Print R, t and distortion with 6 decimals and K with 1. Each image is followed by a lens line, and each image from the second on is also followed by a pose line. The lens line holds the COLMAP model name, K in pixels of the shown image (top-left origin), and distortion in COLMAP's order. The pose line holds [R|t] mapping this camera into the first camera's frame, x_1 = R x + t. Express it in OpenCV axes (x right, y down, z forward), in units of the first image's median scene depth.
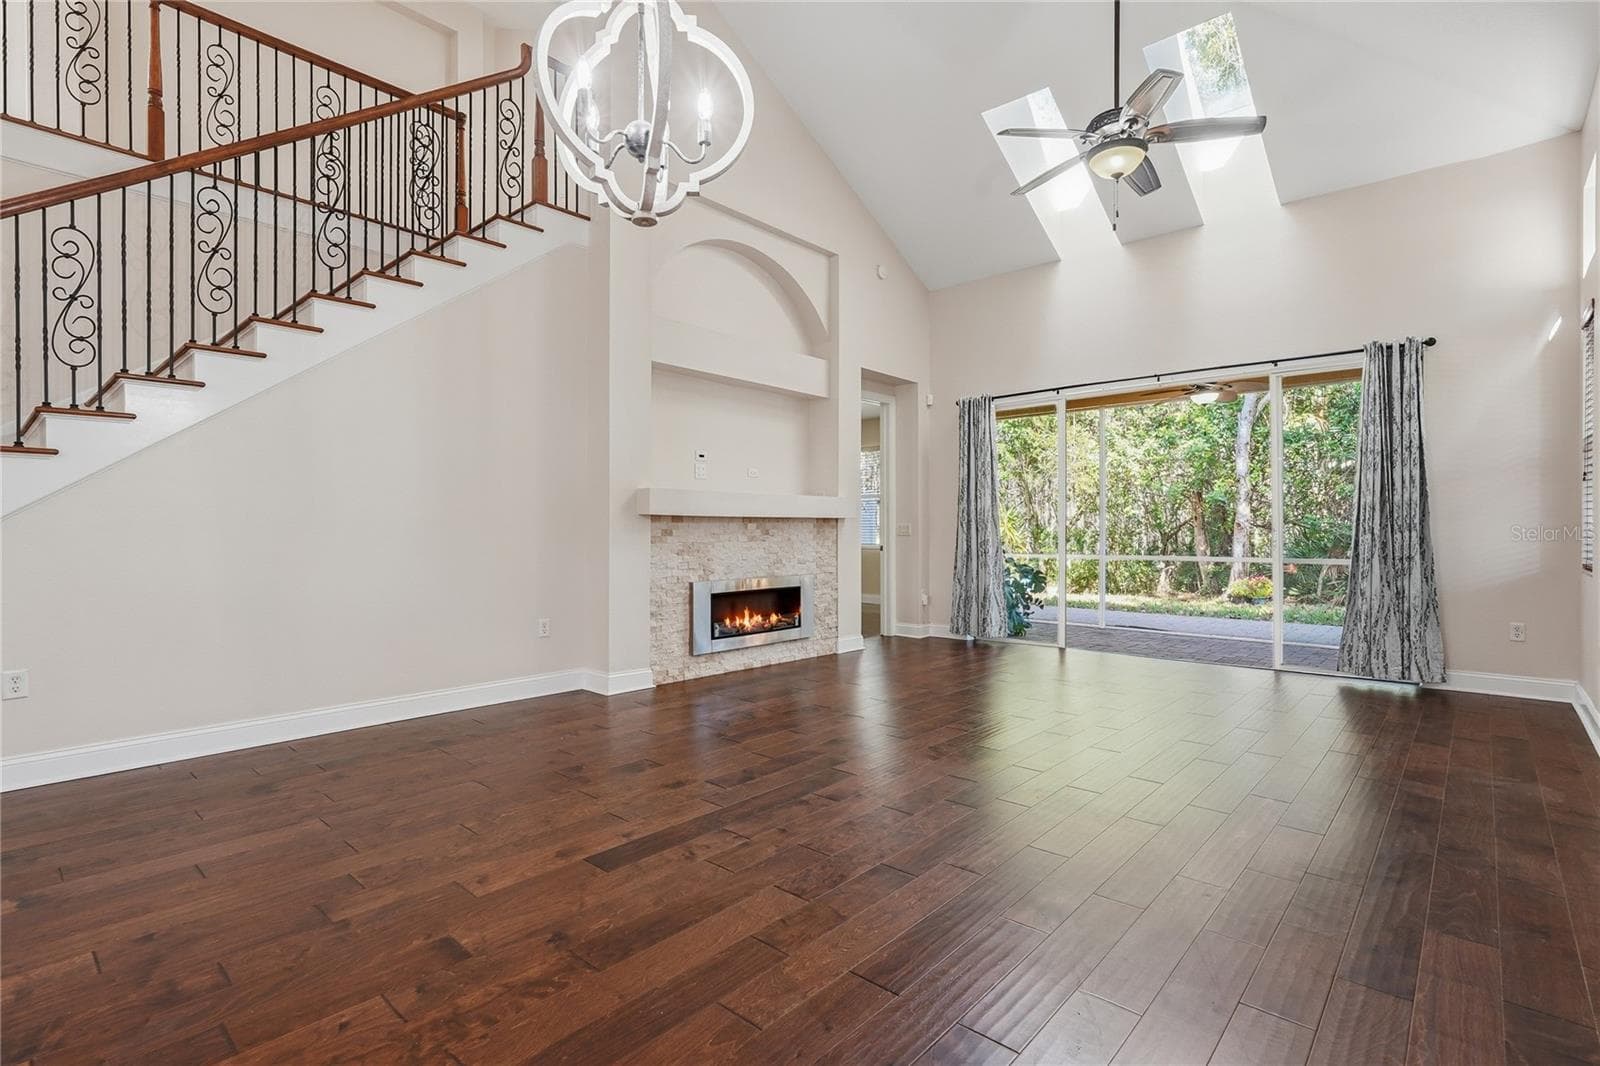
lens RADIAL K [[756.6, 0, 800.0], [0, 756.6, 533.0], [0, 0, 1]] dist [-0.003018, 0.000511]
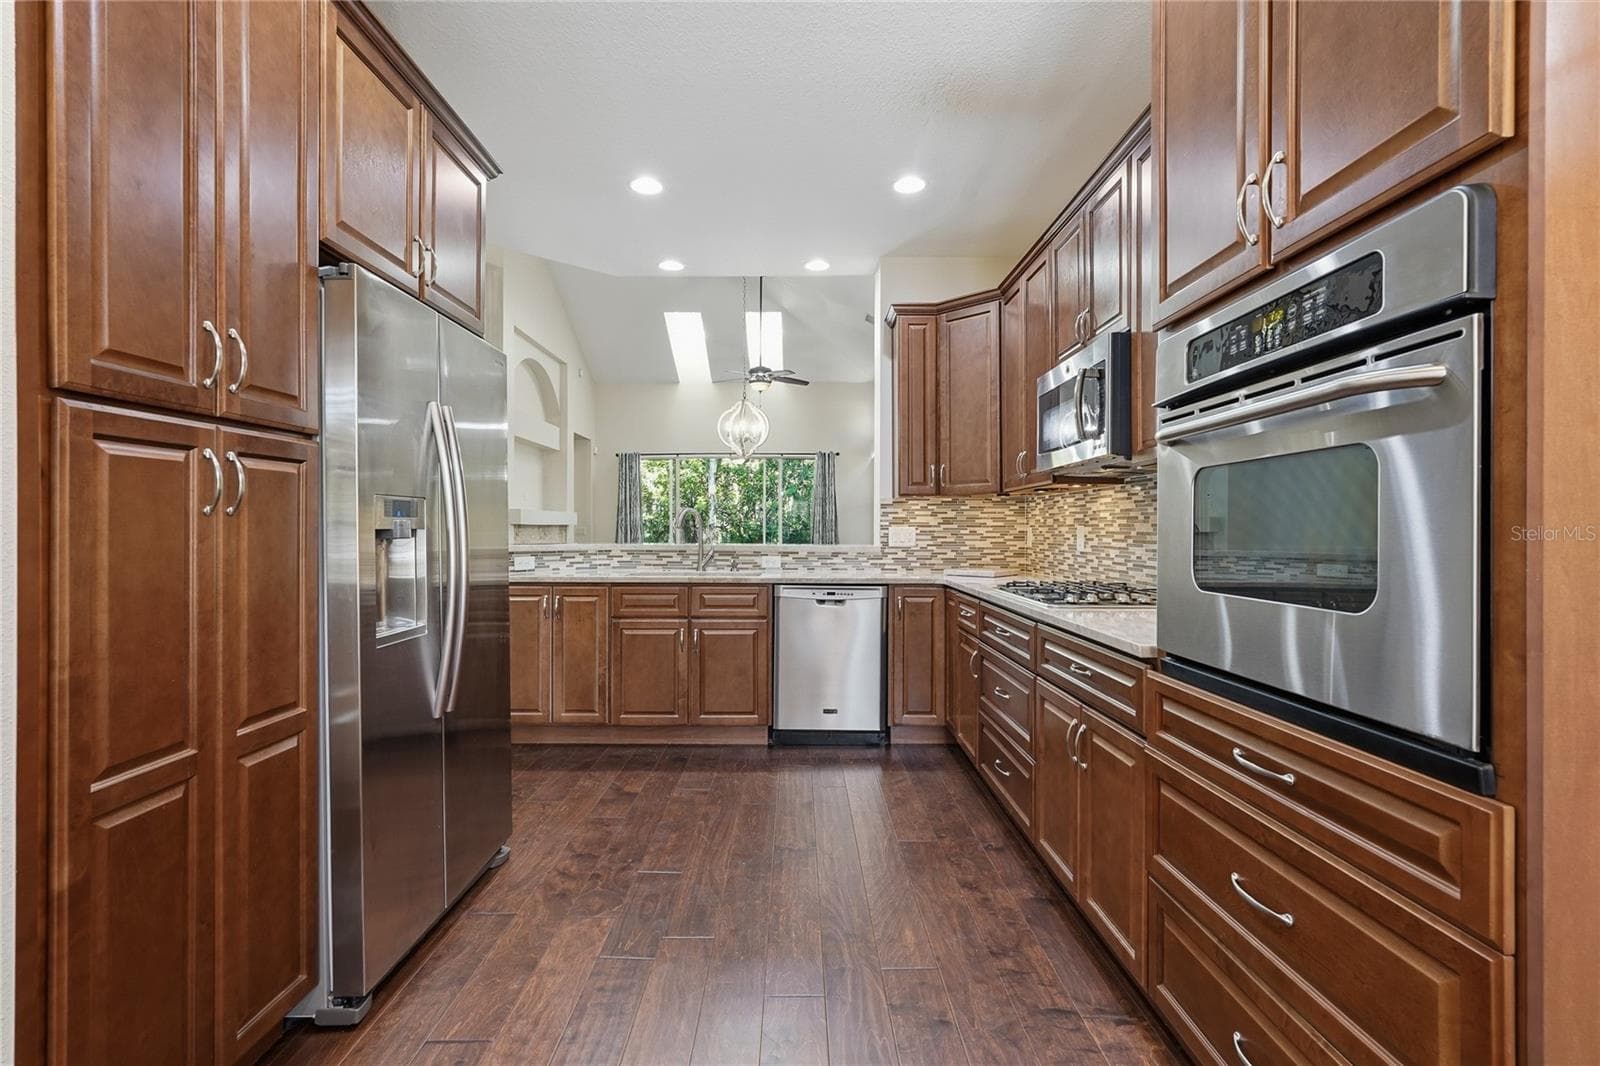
lens RADIAL K [[756.6, 0, 800.0], [0, 756.6, 533.0], [0, 0, 1]] dist [-0.003018, 0.000511]
pose [[0.737804, -0.006294, 0.674985, -0.913299], [0.004870, 0.999980, 0.004000, -0.008477], [-0.674997, 0.000336, 0.737820, -0.726802]]
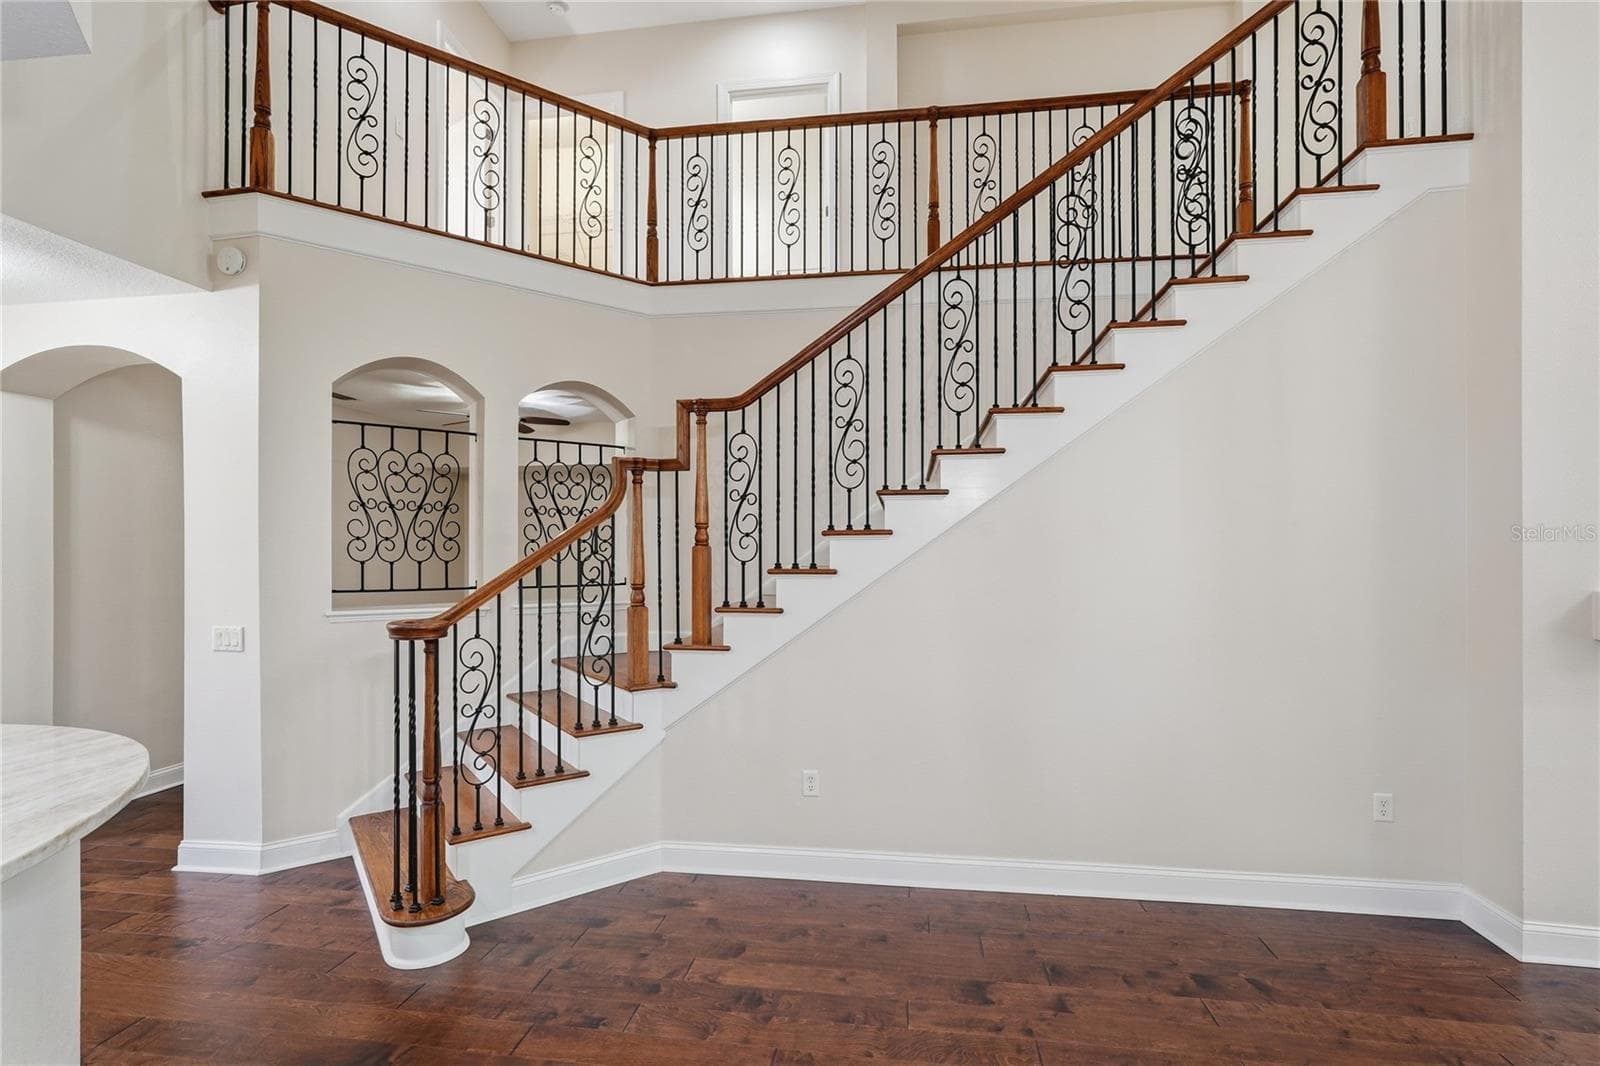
lens RADIAL K [[744.4, 0, 804.5], [0, 744.4, 556.5], [0, 0, 1]] dist [-0.002528, 0.000144]
pose [[0.561979, -0.005769, -0.827131, -0.091942], [-0.003953, 0.999946, -0.009660, -0.077093], [0.827142, 0.008698, 0.561926, 0.242110]]
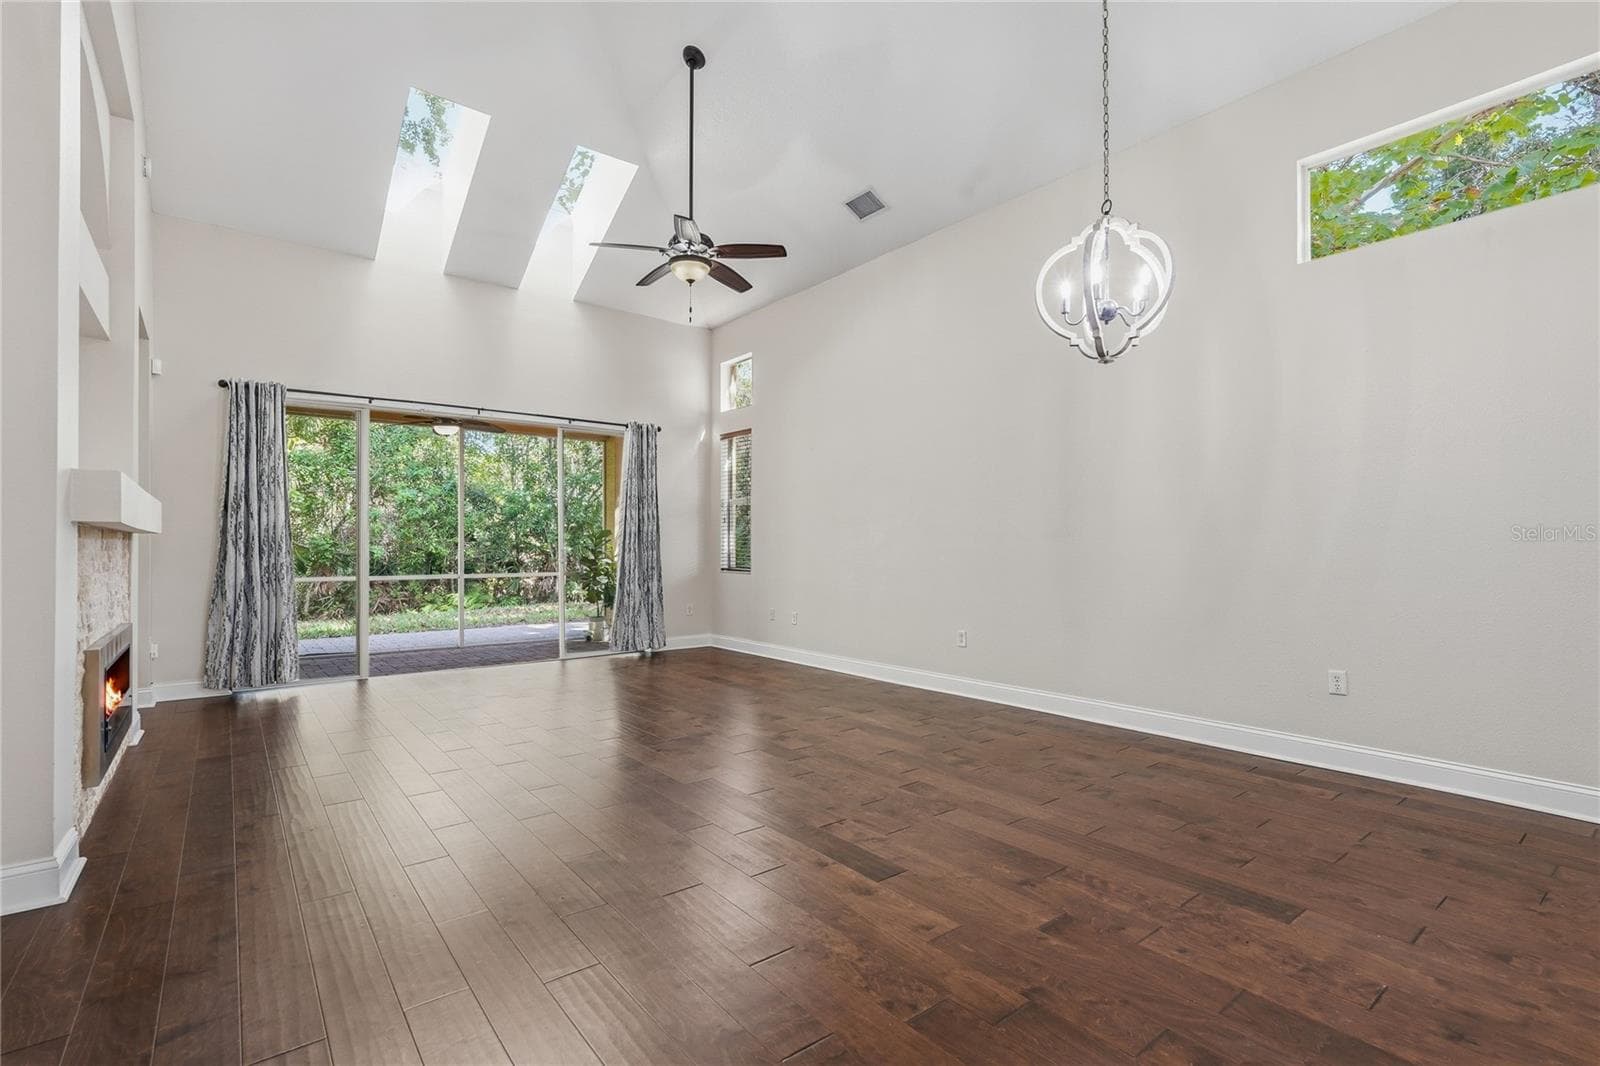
lens RADIAL K [[735.2, 0, 801.7], [0, 735.2, 541.4], [0, 0, 1]] dist [-0.013874, 0.008622]
pose [[0.169203, 0.009003, 0.985540, -0.616732], [0.007494, 0.999918, -0.010421, -0.003033], [-0.985553, 0.009149, 0.169121, 0.457398]]
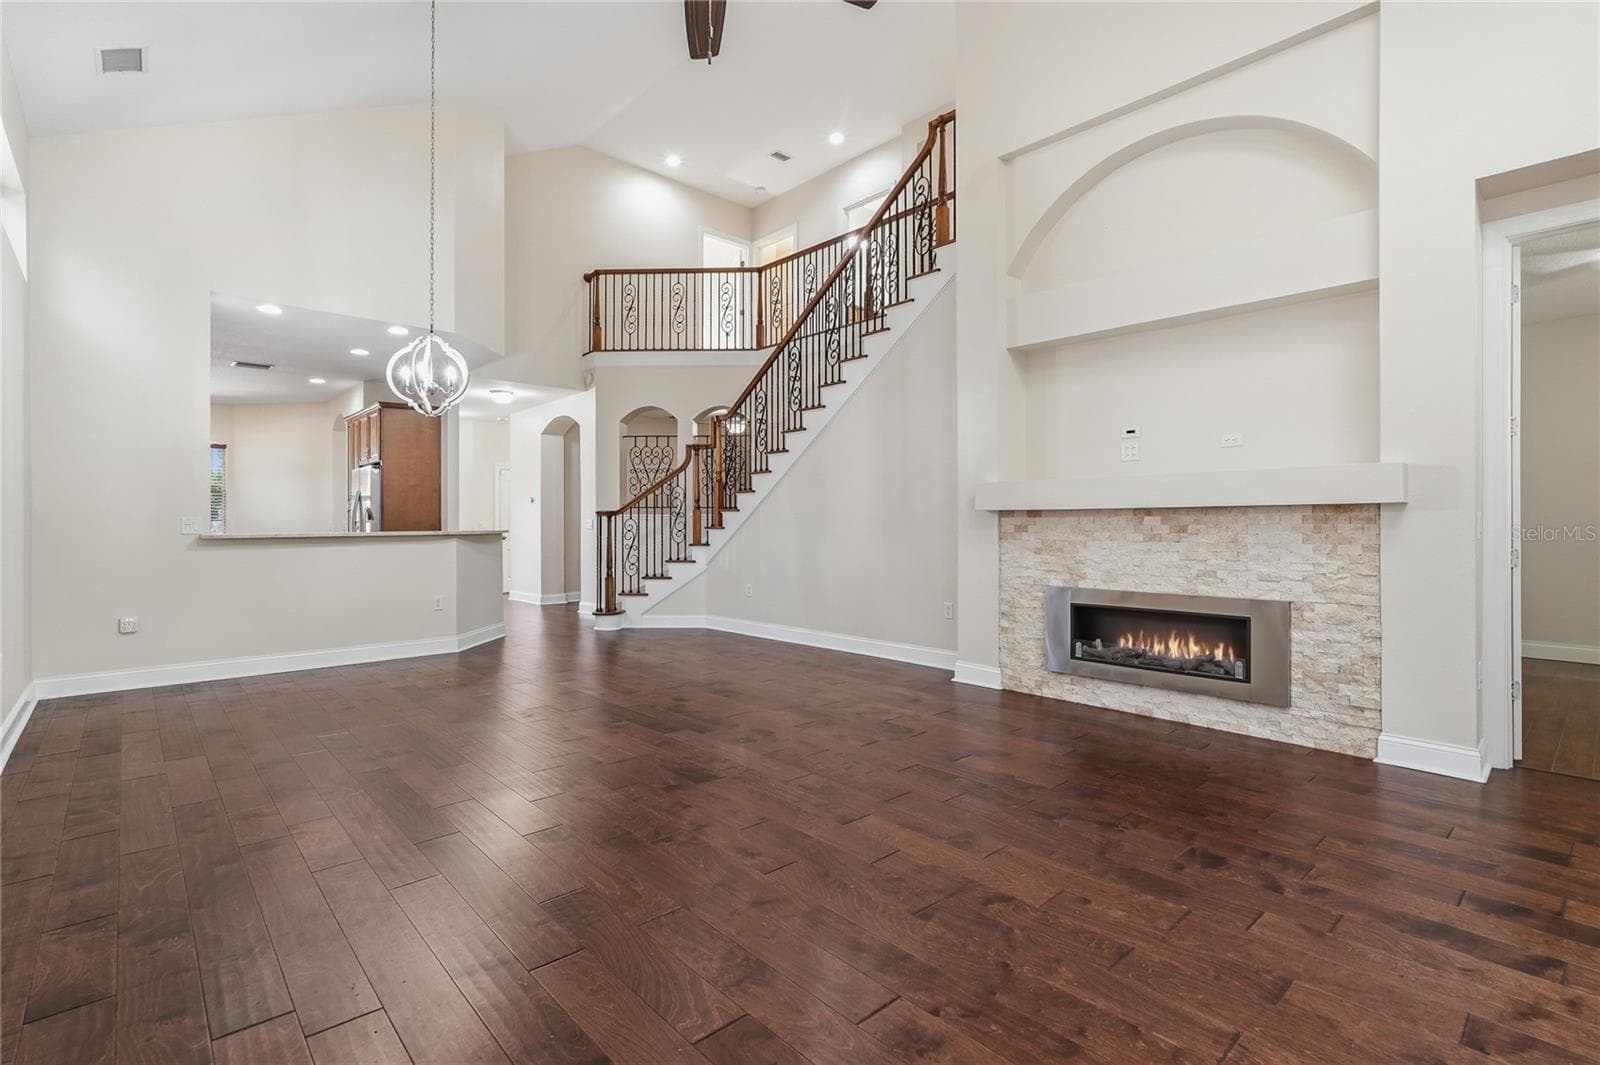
lens RADIAL K [[735.2, 0, 801.7], [0, 735.2, 540.9], [0, 0, 1]] dist [-0.013874, 0.008622]
pose [[-0.092297, 0.023591, -0.995452, 0.784238], [-0.001082, 0.999716, 0.023792, -0.007006], [0.995731, 0.003273, -0.092246, 0.870307]]
